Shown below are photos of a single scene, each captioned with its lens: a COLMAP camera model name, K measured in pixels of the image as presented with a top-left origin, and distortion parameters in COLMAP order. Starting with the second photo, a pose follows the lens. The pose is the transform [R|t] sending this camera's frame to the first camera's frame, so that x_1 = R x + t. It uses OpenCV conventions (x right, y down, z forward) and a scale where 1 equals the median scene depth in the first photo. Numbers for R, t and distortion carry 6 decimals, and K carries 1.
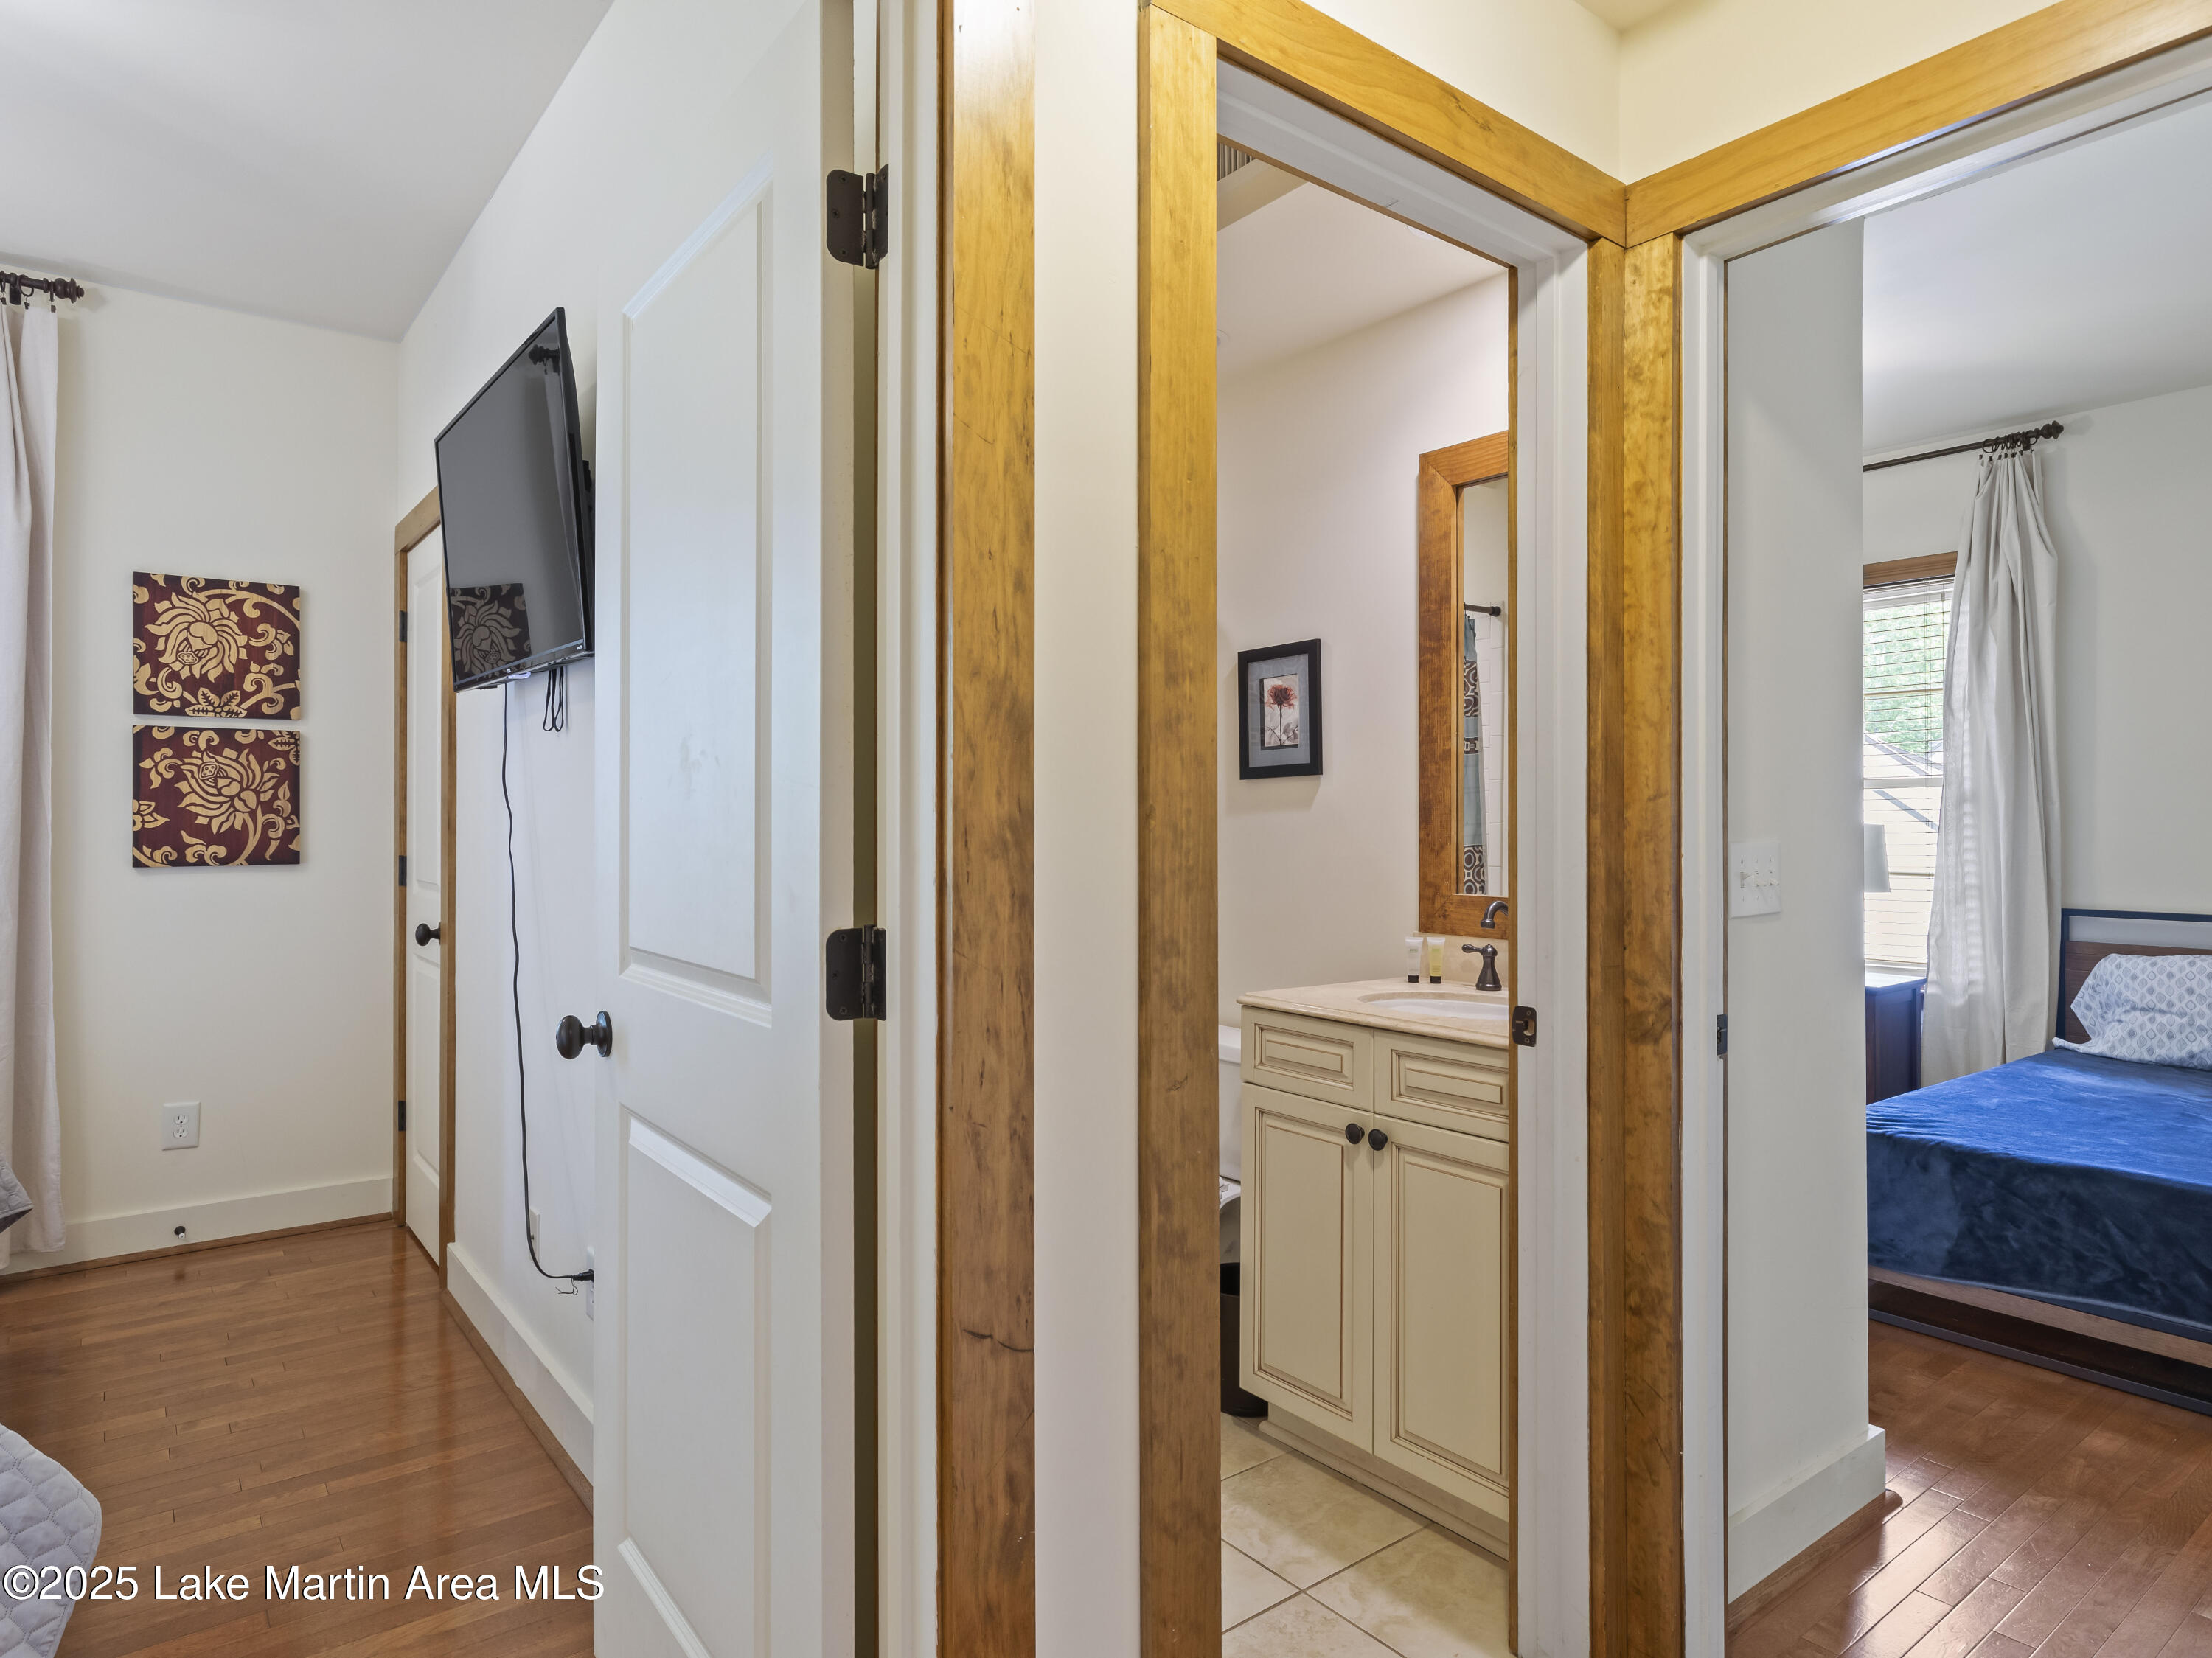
lens RADIAL K [[1280.1, 0, 1104.3], [0, 1280.1, 817.8], [0, 0, 1]] dist [-0.000711, -0.001099]
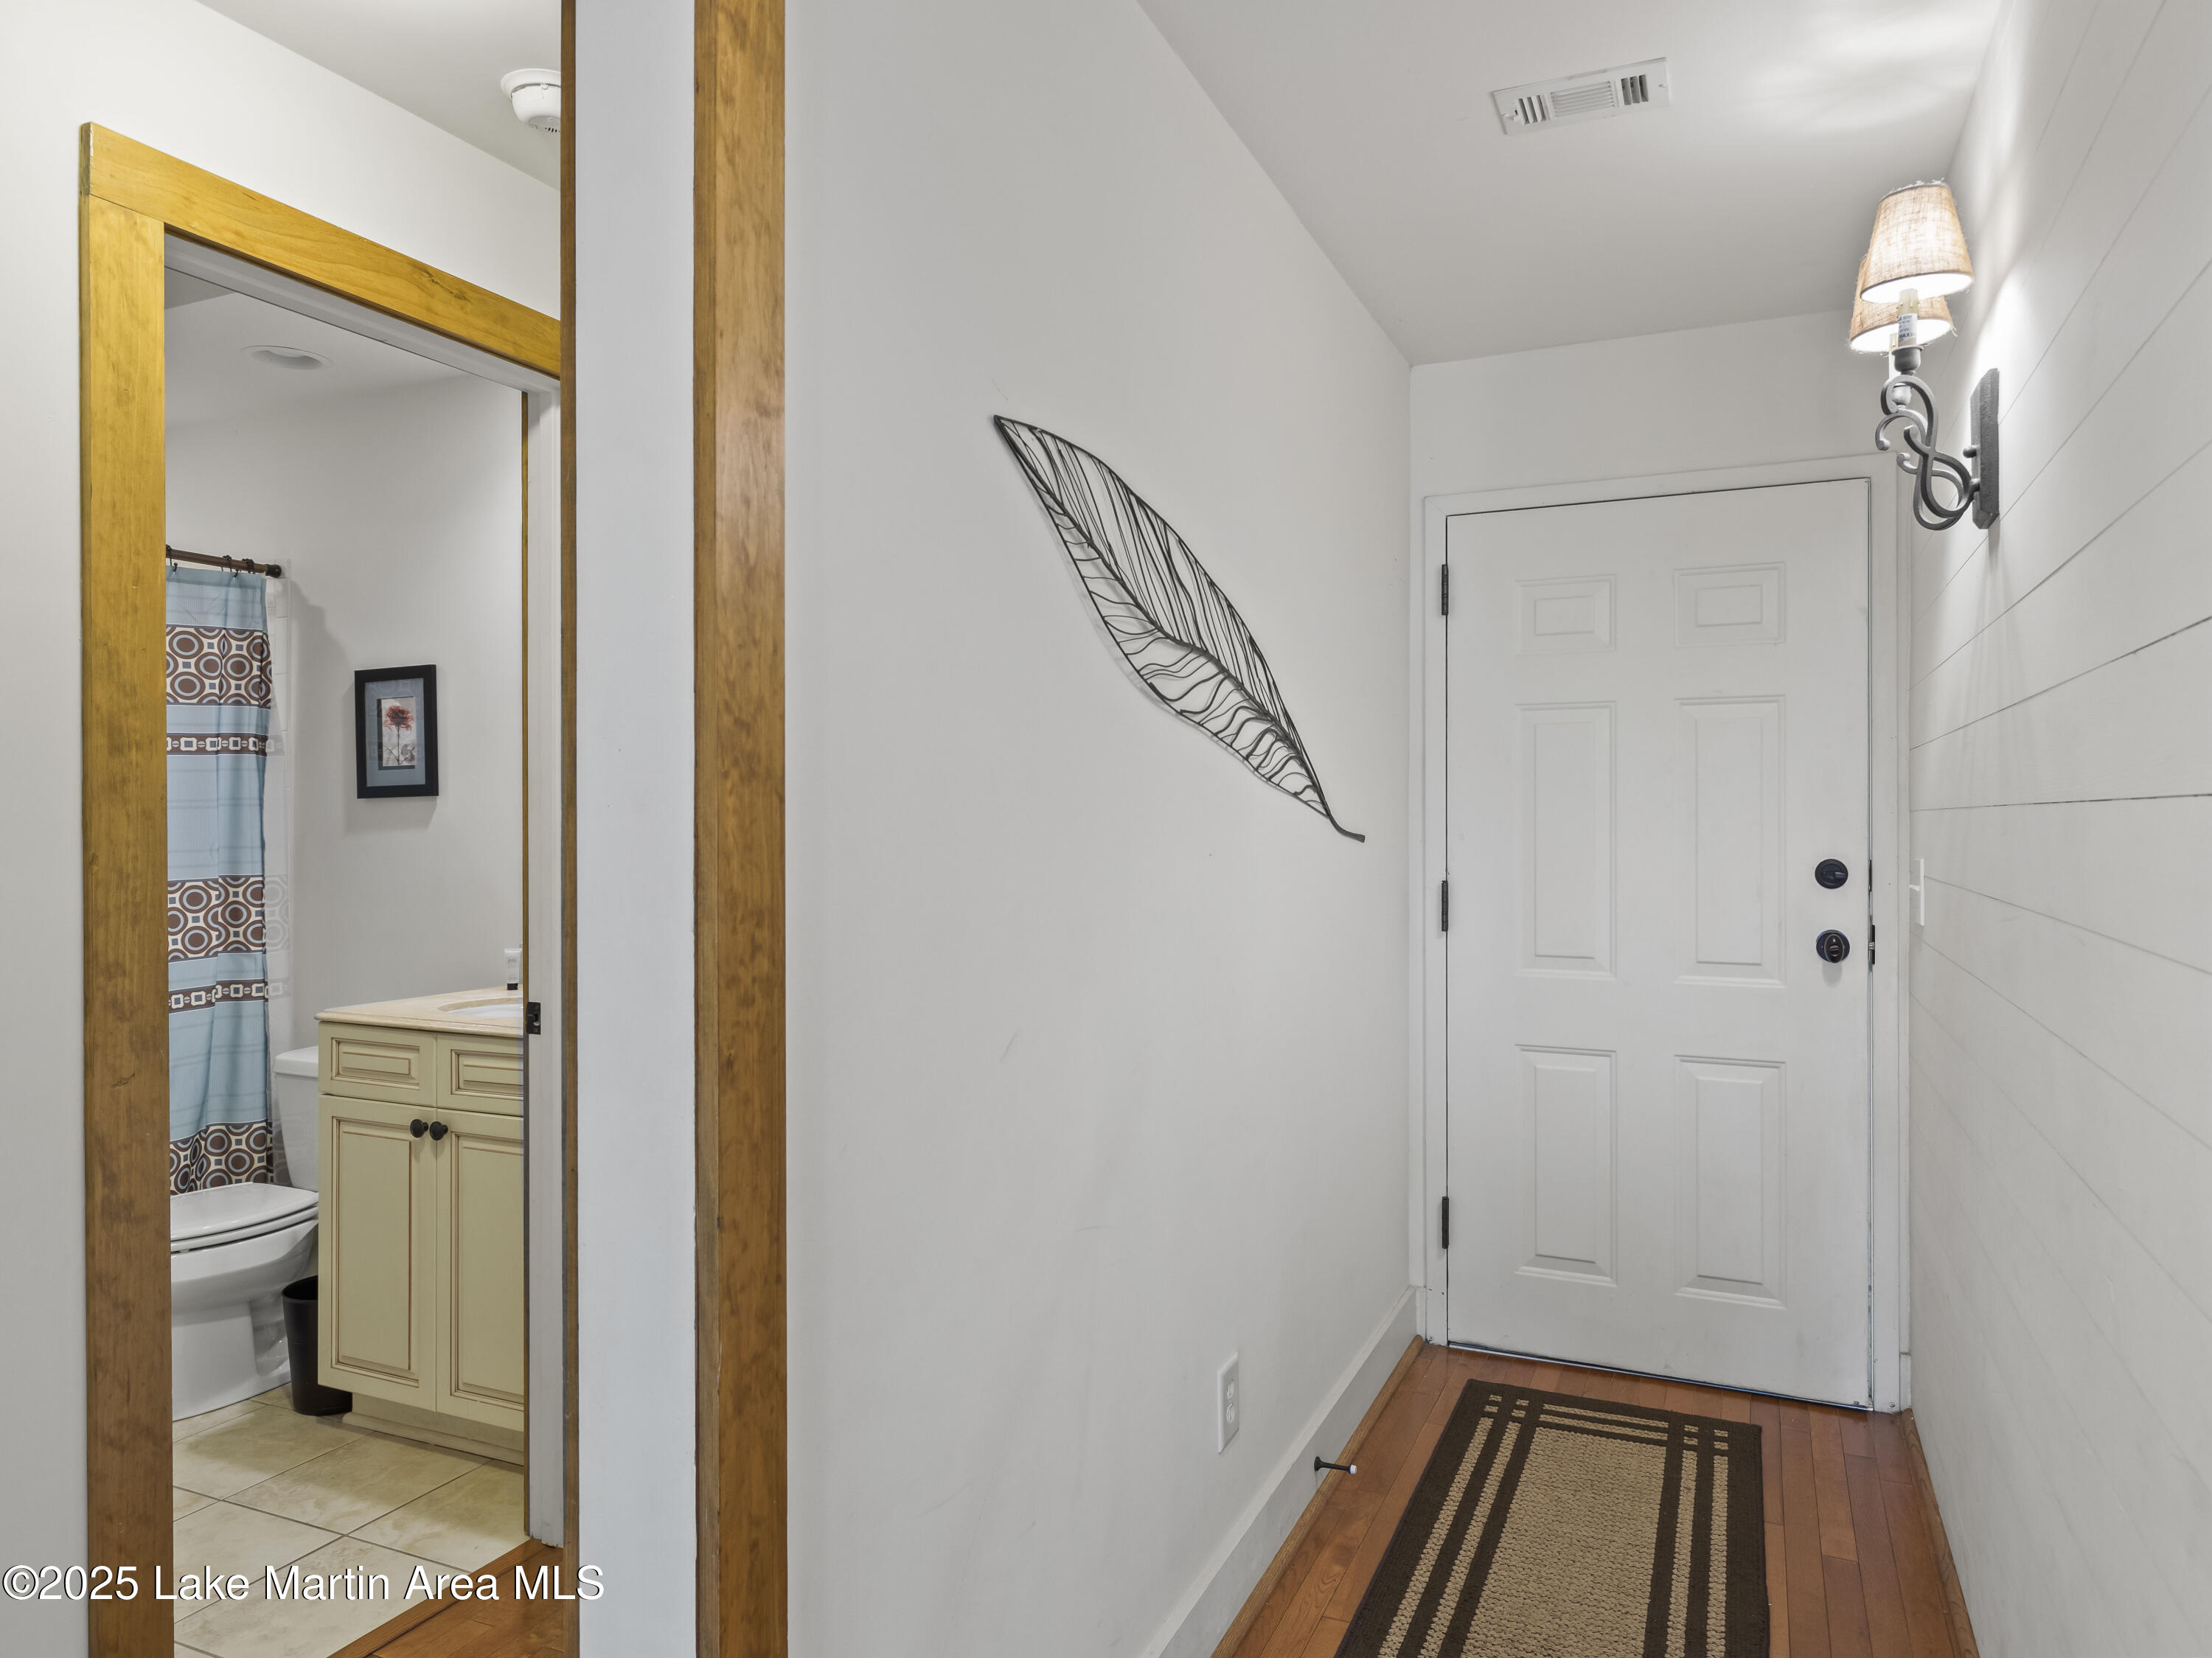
lens RADIAL K [[1424.4, 0, 1120.9], [0, 1424.4, 819.3], [0, 0, 1]] dist [-0.000520, -0.001978]
pose [[0.879191, -0.003808, 0.476453, 0.261830], [0.000965, 0.999980, 0.006211, -0.052131], [-0.476468, -0.005001, 0.879178, -0.685975]]
